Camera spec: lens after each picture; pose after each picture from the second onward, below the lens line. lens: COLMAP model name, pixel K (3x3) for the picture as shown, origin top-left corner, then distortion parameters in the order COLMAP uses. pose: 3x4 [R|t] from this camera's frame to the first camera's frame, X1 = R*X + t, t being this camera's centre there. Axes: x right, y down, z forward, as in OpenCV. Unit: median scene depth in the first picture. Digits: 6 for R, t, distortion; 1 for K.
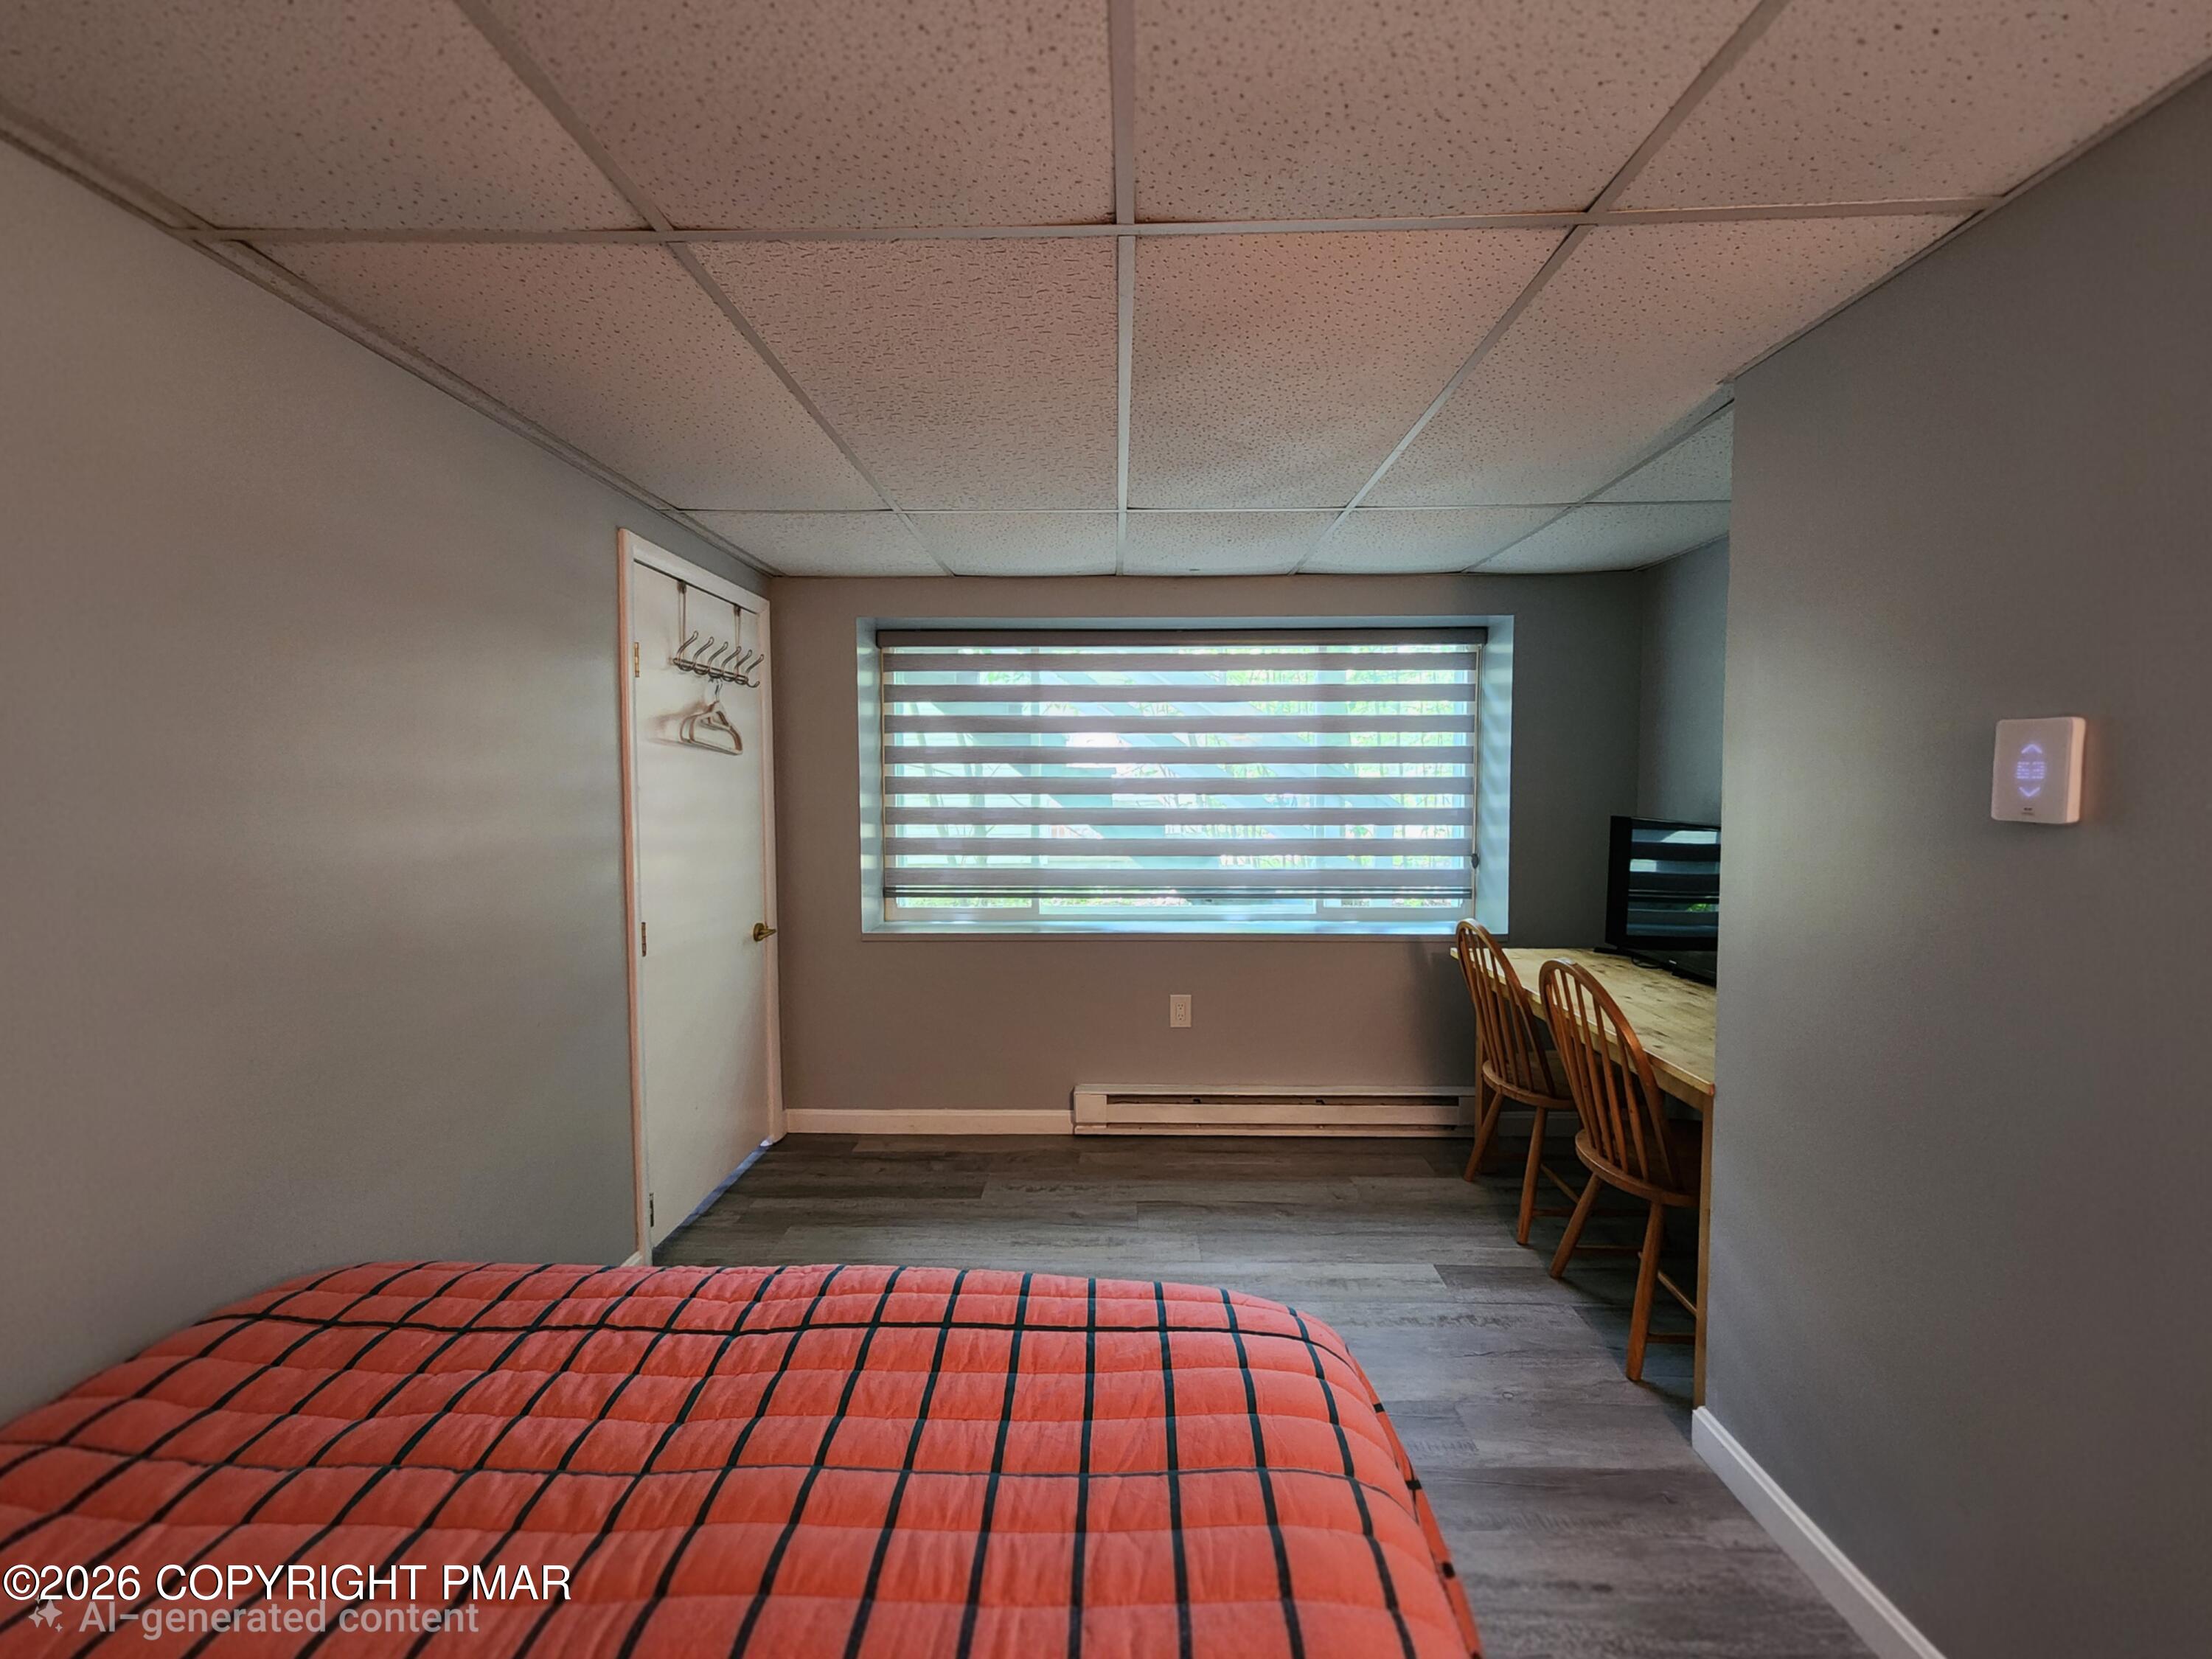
lens RADIAL K [[899.5, 0, 1102.3], [0, 899.5, 819.7], [0, 0, 1]] dist [-0.000338, 0.000167]
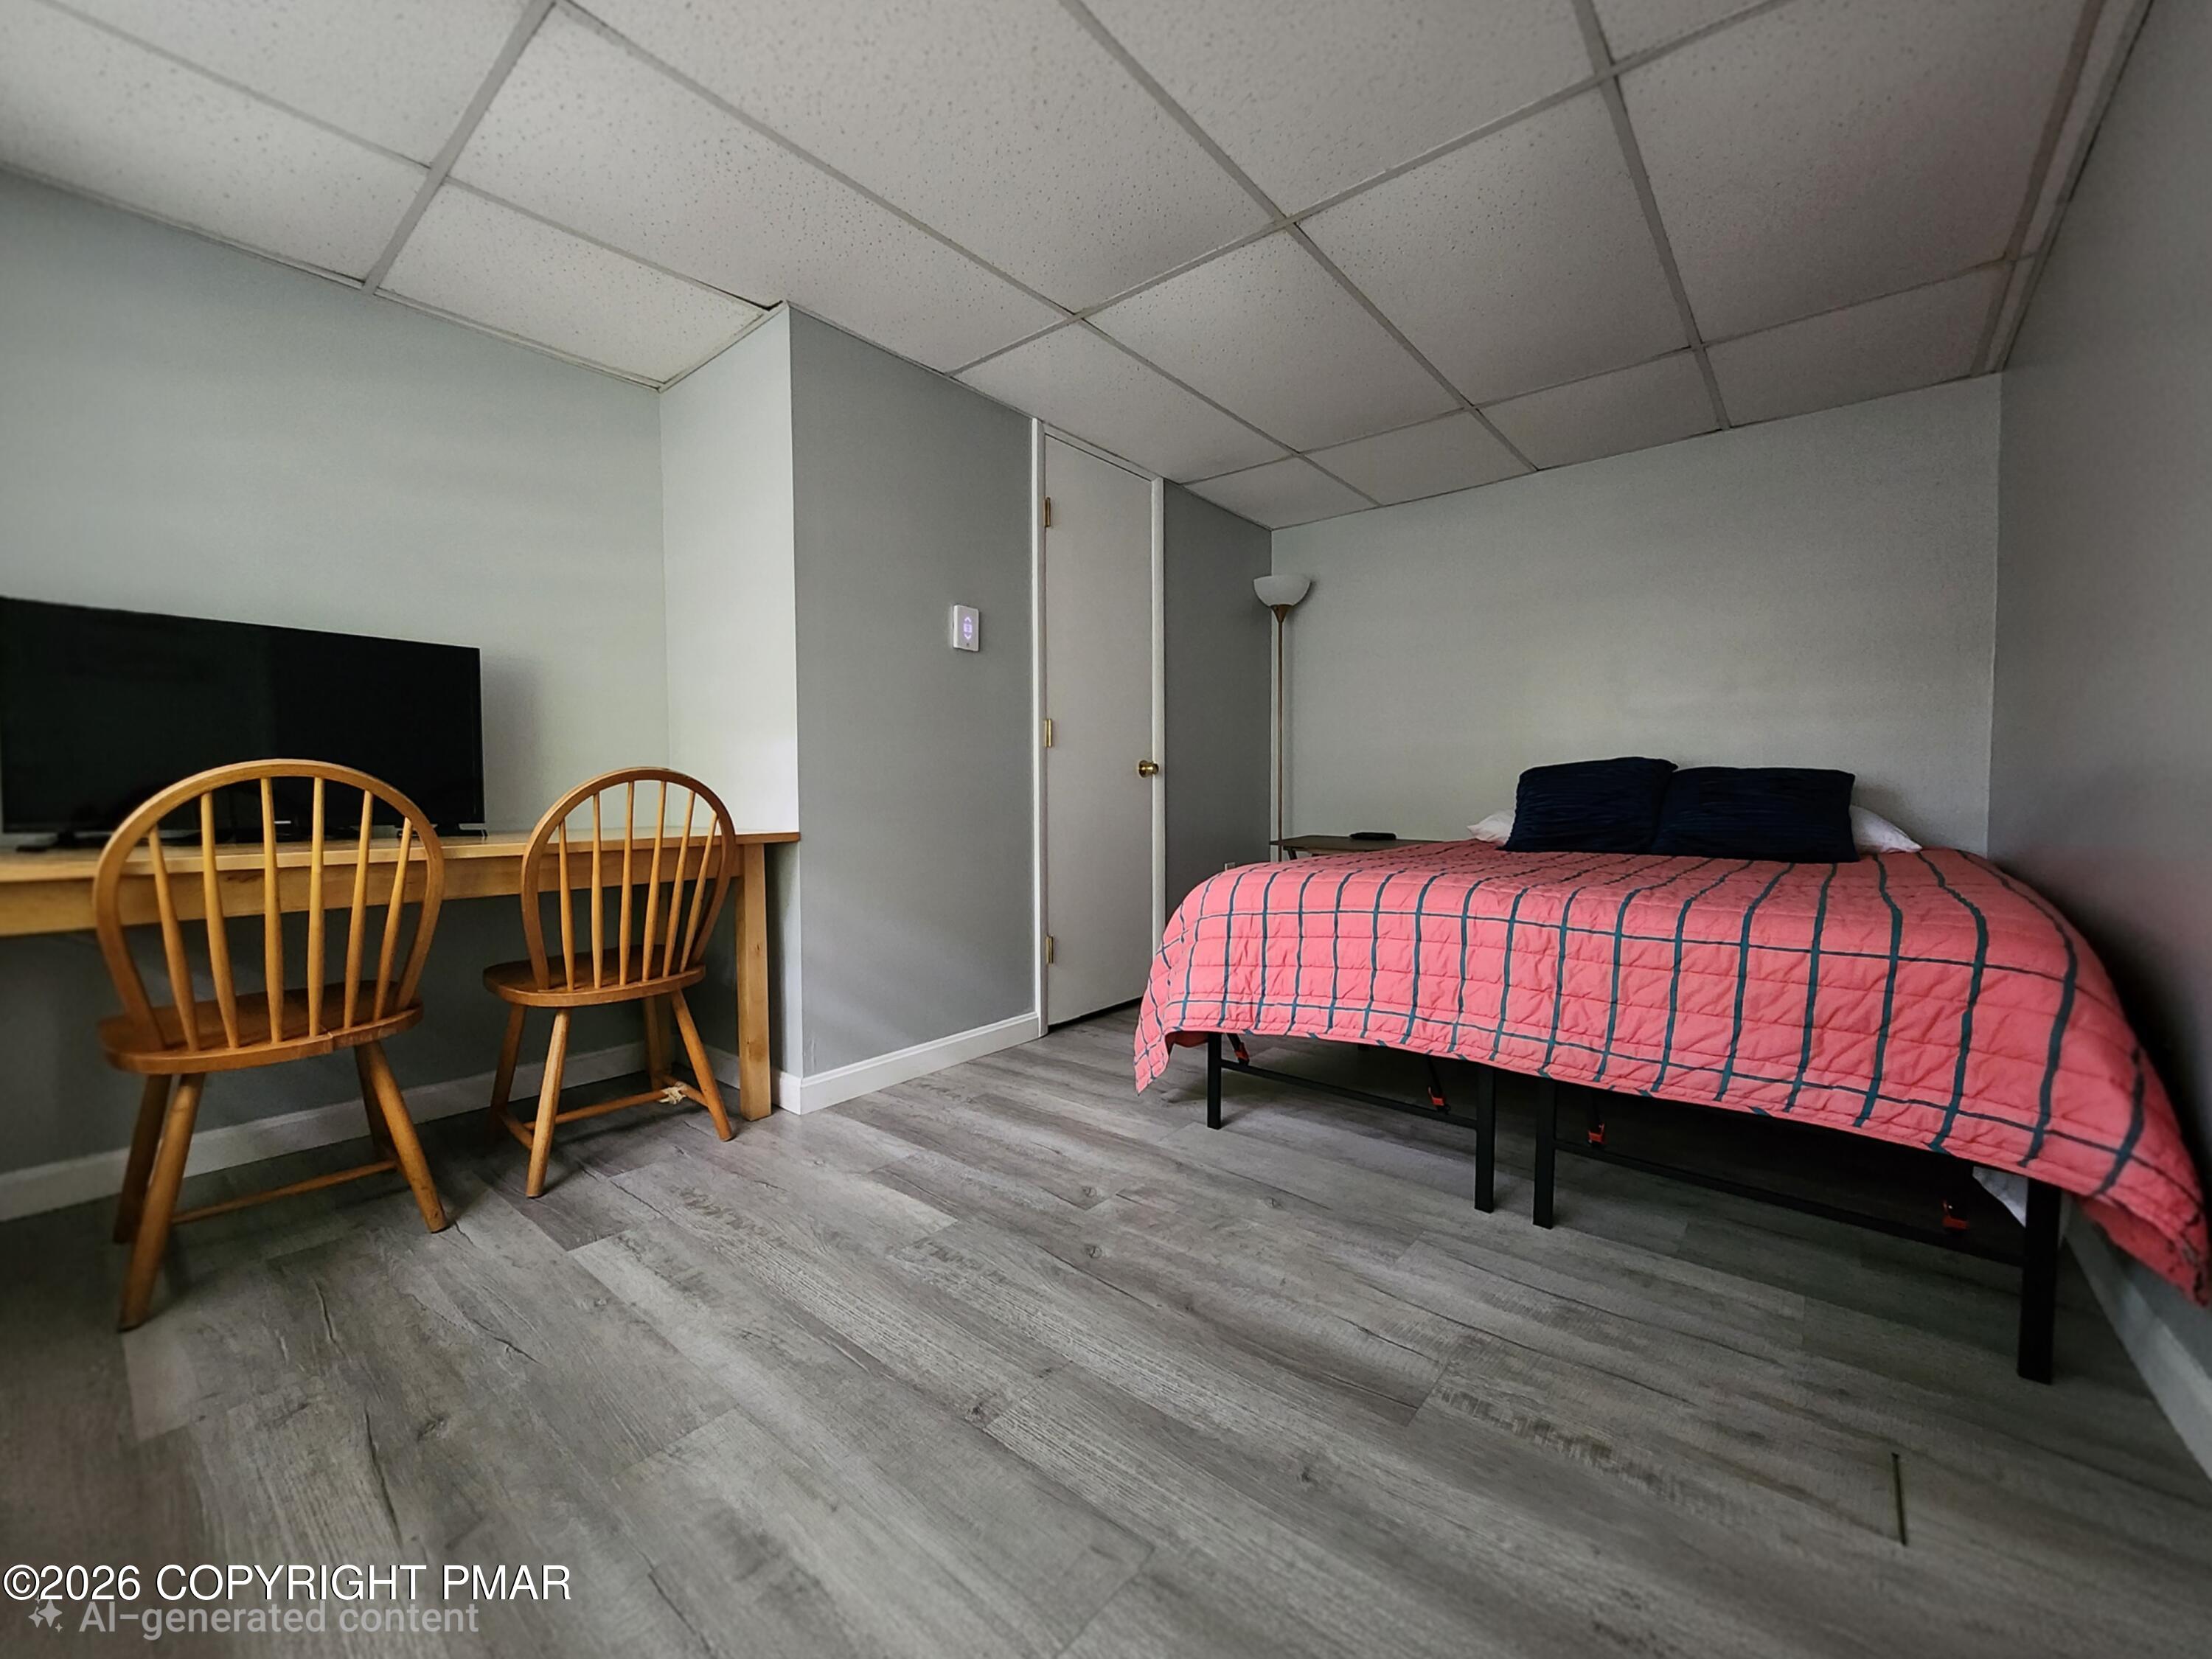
lens RADIAL K [[899.5, 0, 1102.3], [0, 899.5, 819.7], [0, 0, 1]] dist [-0.000338, 0.000167]
pose [[-0.786326, -0.016484, 0.617592, -0.367327], [0.035289, 0.996814, 0.071536, 0.144146], [-0.616804, 0.078044, -0.783238, 1.297069]]
